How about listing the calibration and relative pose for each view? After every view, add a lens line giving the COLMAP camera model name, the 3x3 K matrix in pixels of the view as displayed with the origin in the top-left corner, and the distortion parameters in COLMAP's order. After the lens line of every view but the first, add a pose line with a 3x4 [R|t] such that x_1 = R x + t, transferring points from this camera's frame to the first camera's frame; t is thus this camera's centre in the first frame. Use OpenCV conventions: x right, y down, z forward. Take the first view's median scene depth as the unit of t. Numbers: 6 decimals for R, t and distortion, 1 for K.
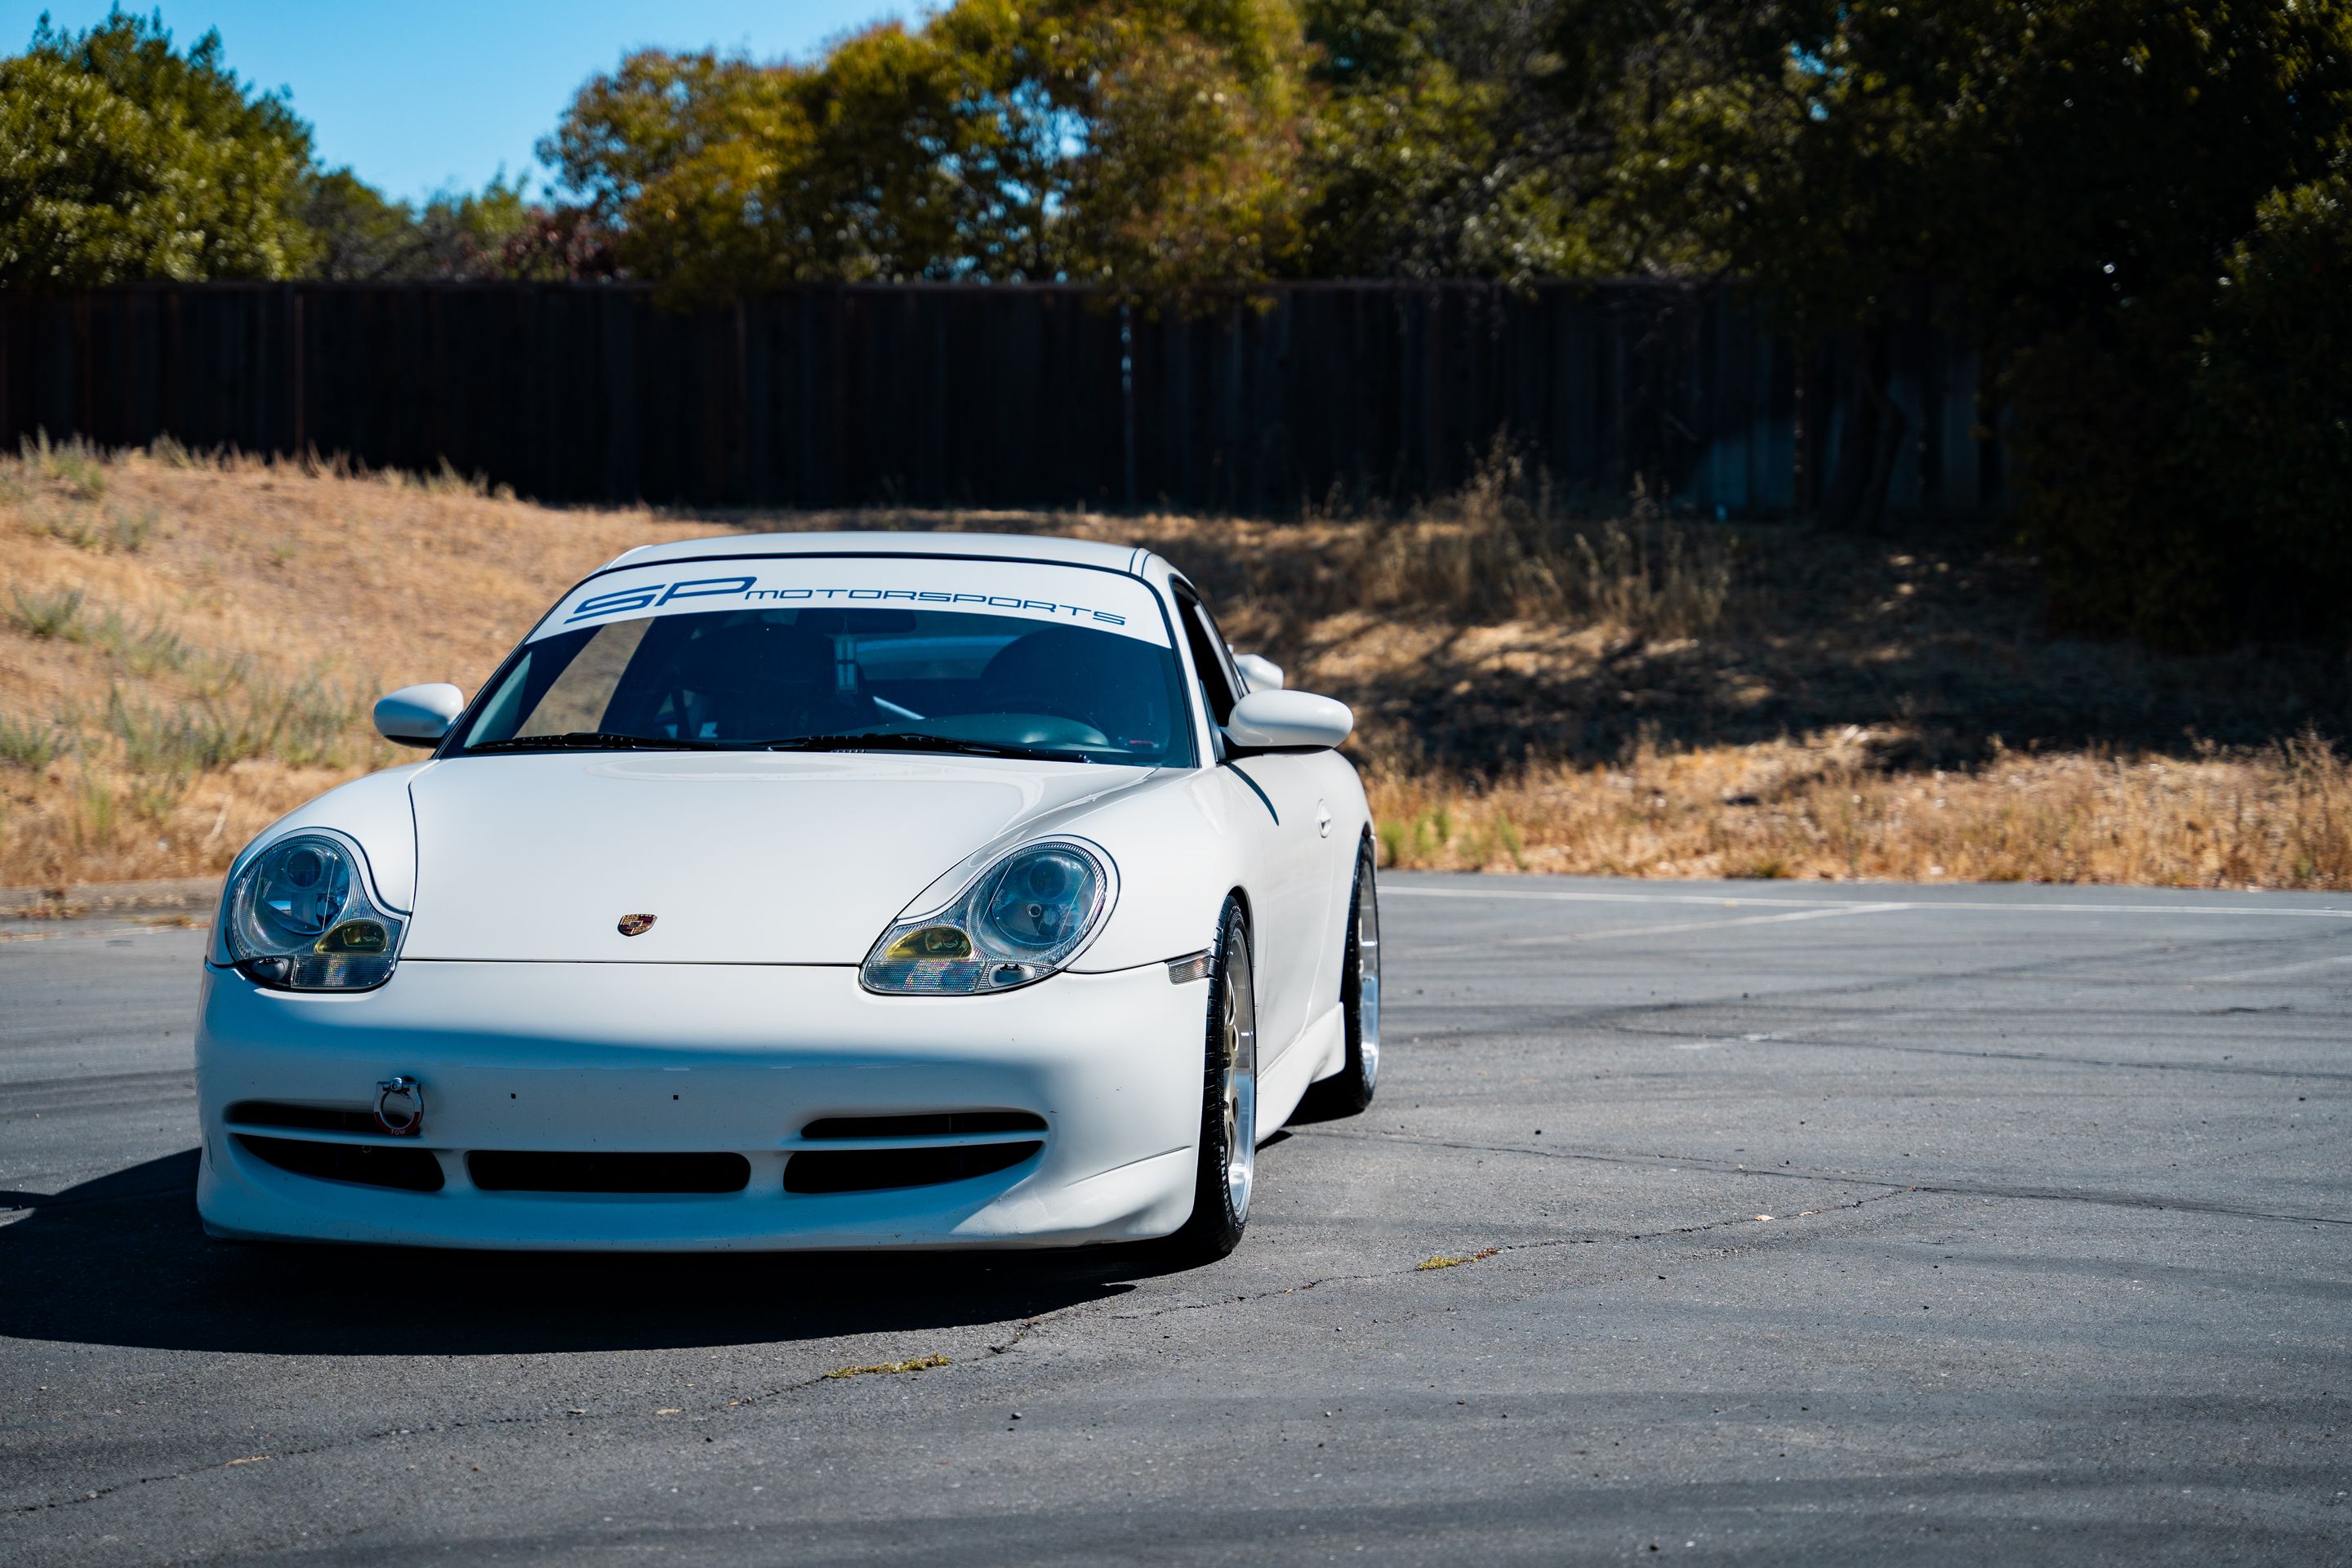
lens RADIAL K [[4493.8, 0, 1201.3], [0, 4493.8, 857.3], [0, 0, 1]] dist [0.324063, 0.000000]
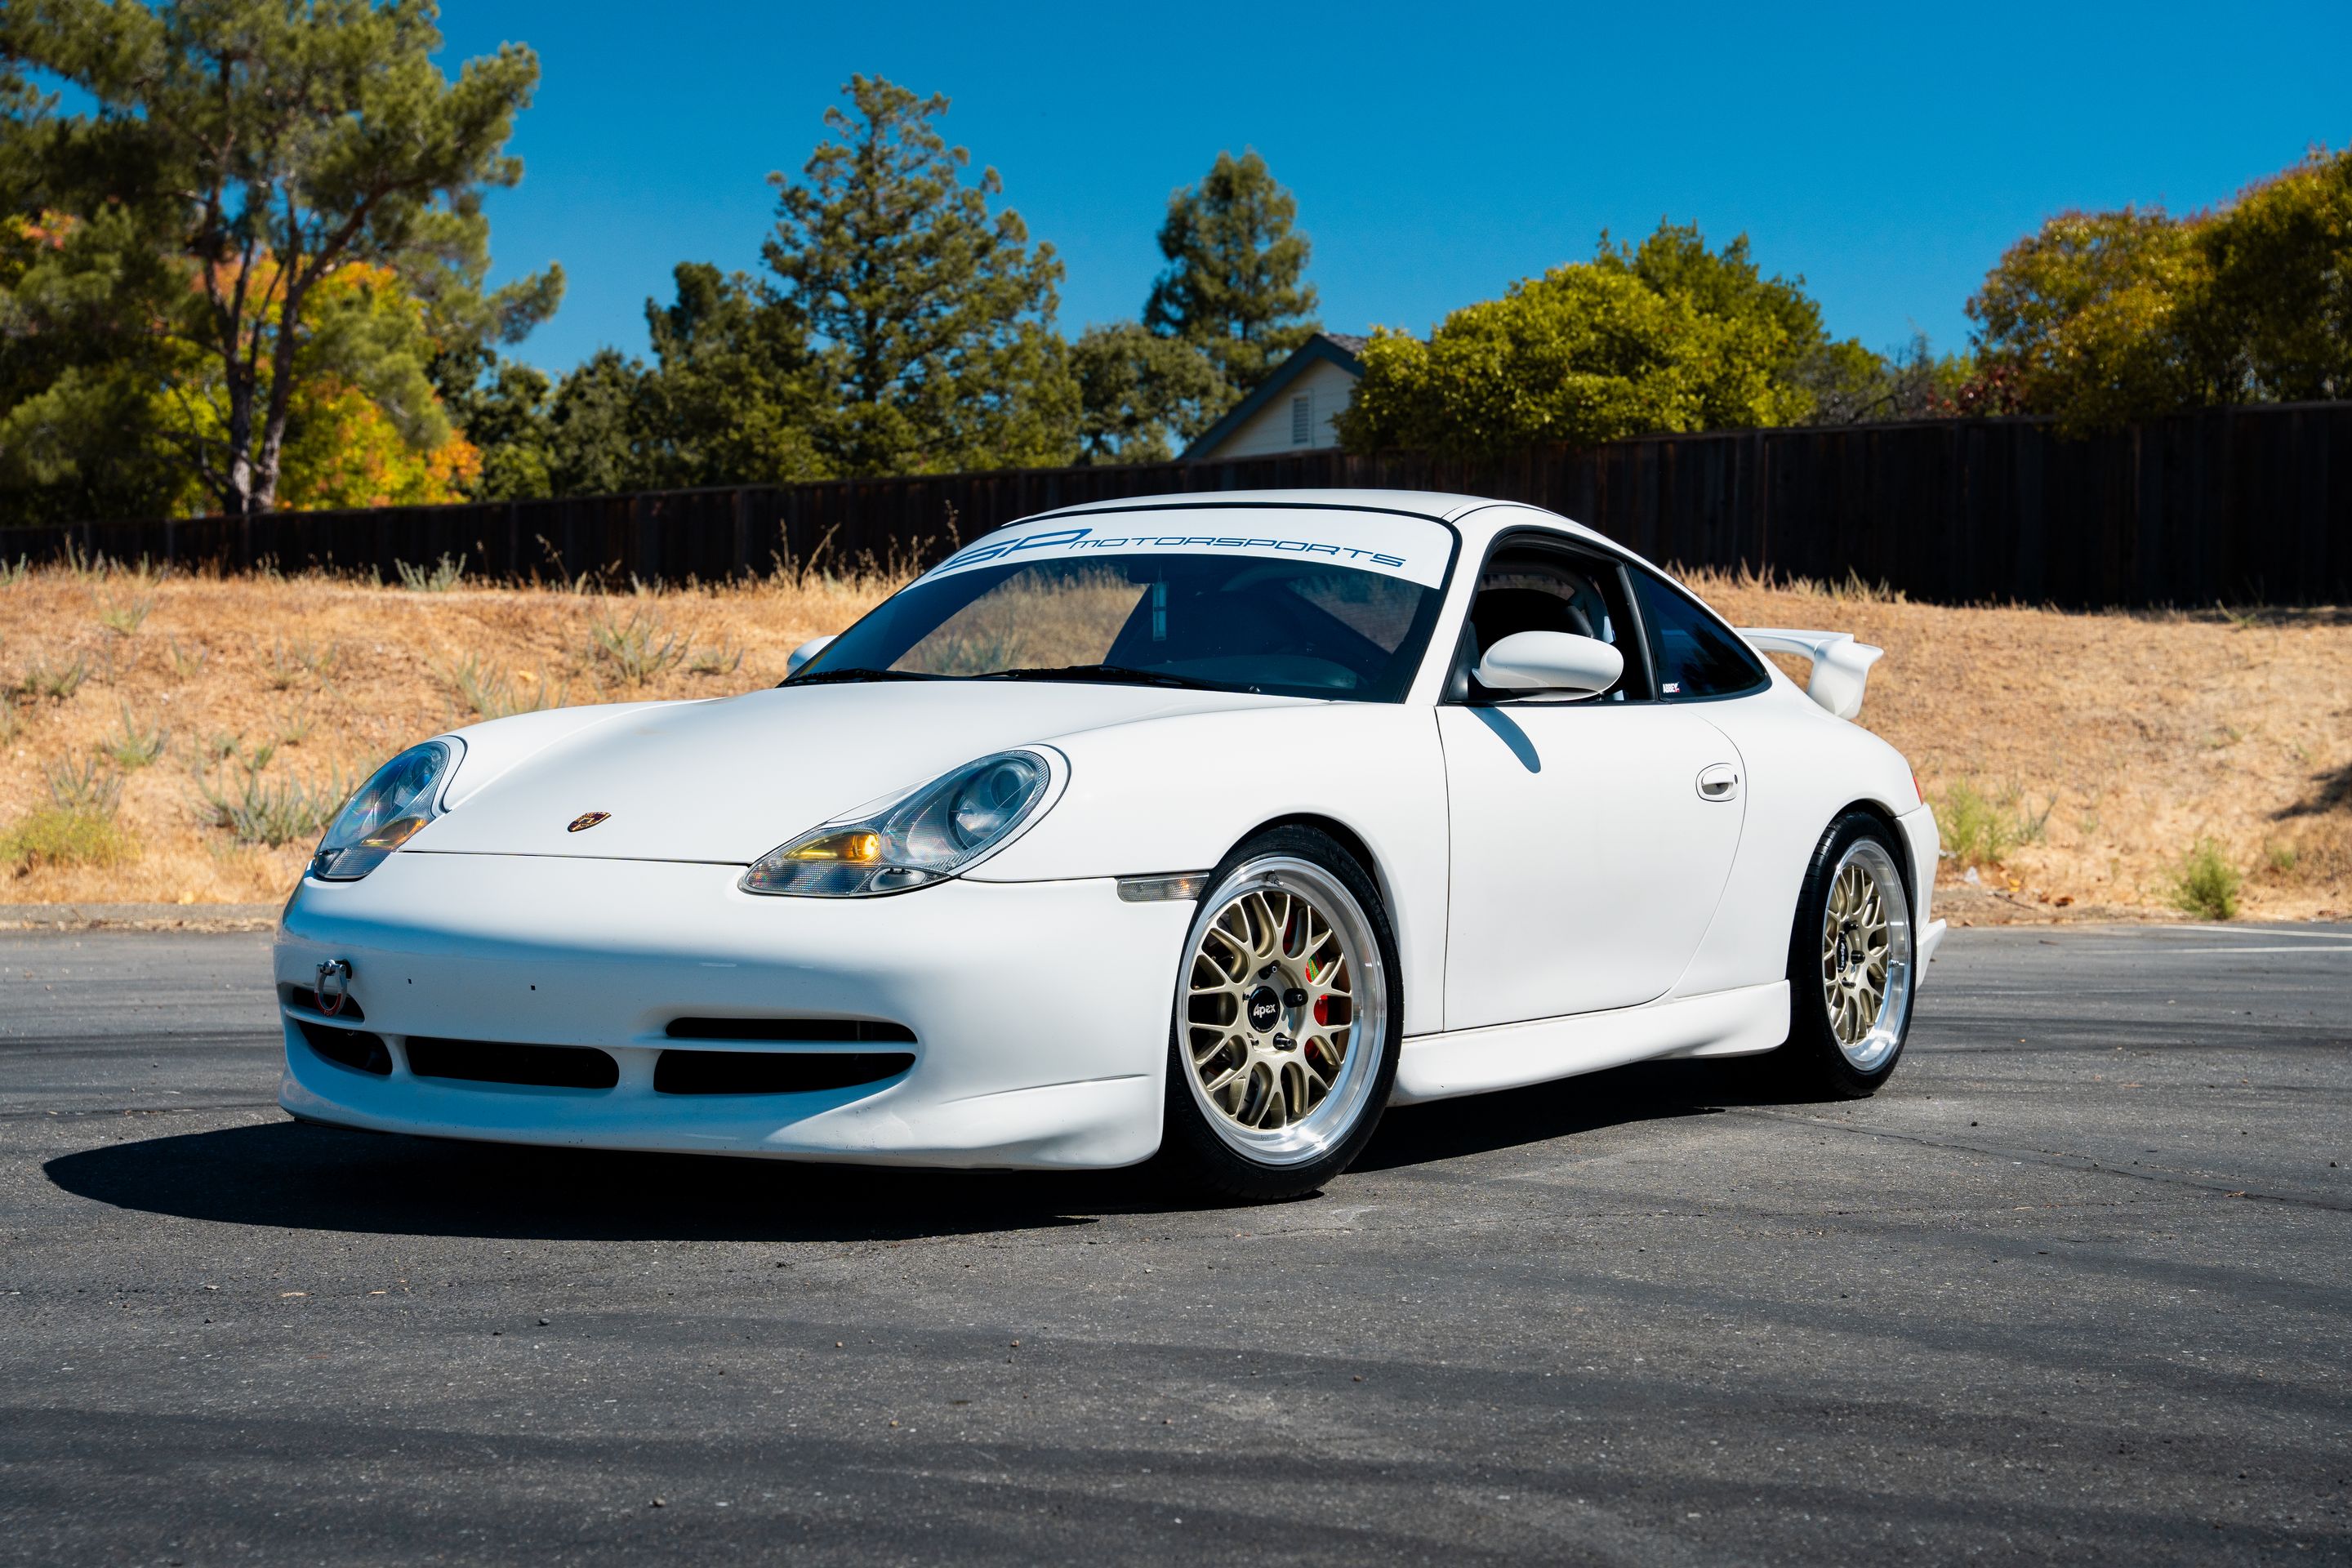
lens RADIAL K [[3664.9, 0, 1199.6], [0, 3664.9, 791.7], [0, 0, 1]] dist [0.182271, 0.000000]
pose [[0.906312, 0.014273, -0.422368, 0.087176], [-0.032157, 0.998861, -0.035249, 0.008322], [0.421384, 0.045529, 0.905739, 0.080769]]
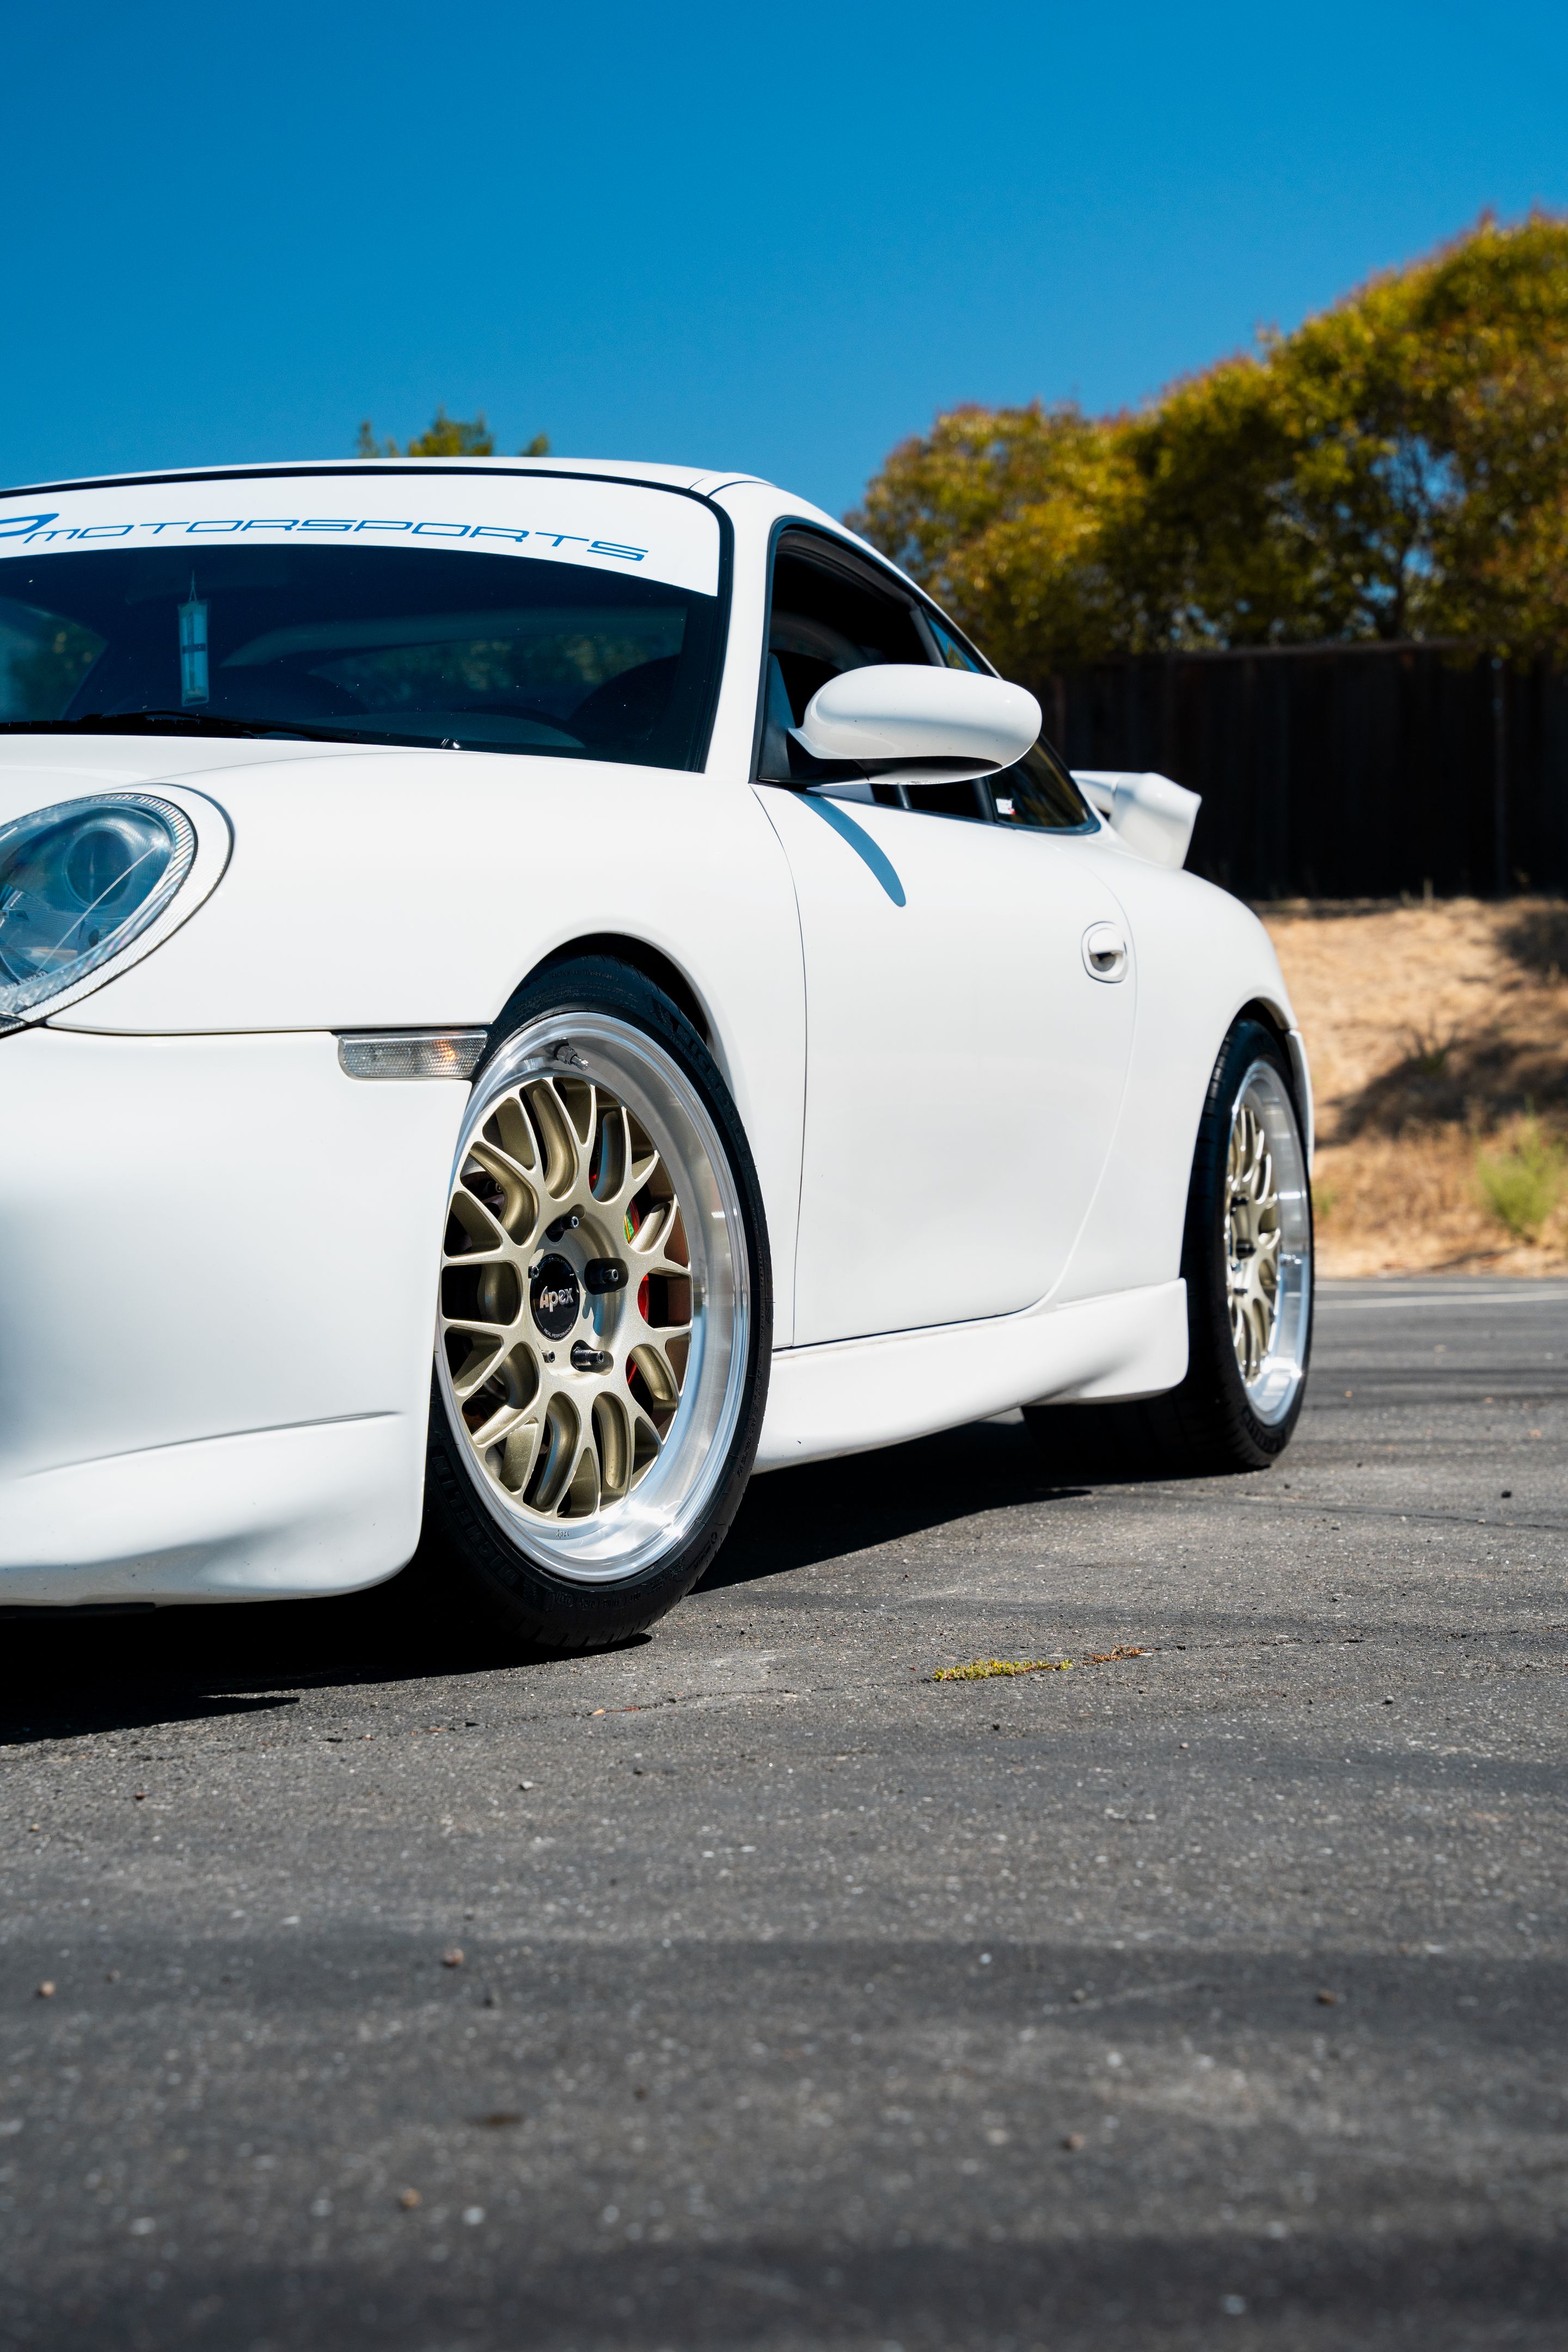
lens RADIAL K [[4493.8, 0, 784.9], [0, 4493.8, 1192.2], [0, 0, 1]] dist [0.324063, 0.000000]
pose [[0.977211, -0.007820, -0.212127, 0.037328], [-0.000807, 0.999177, -0.040554, 0.015805], [0.212269, 0.039801, 0.976400, 0.140010]]
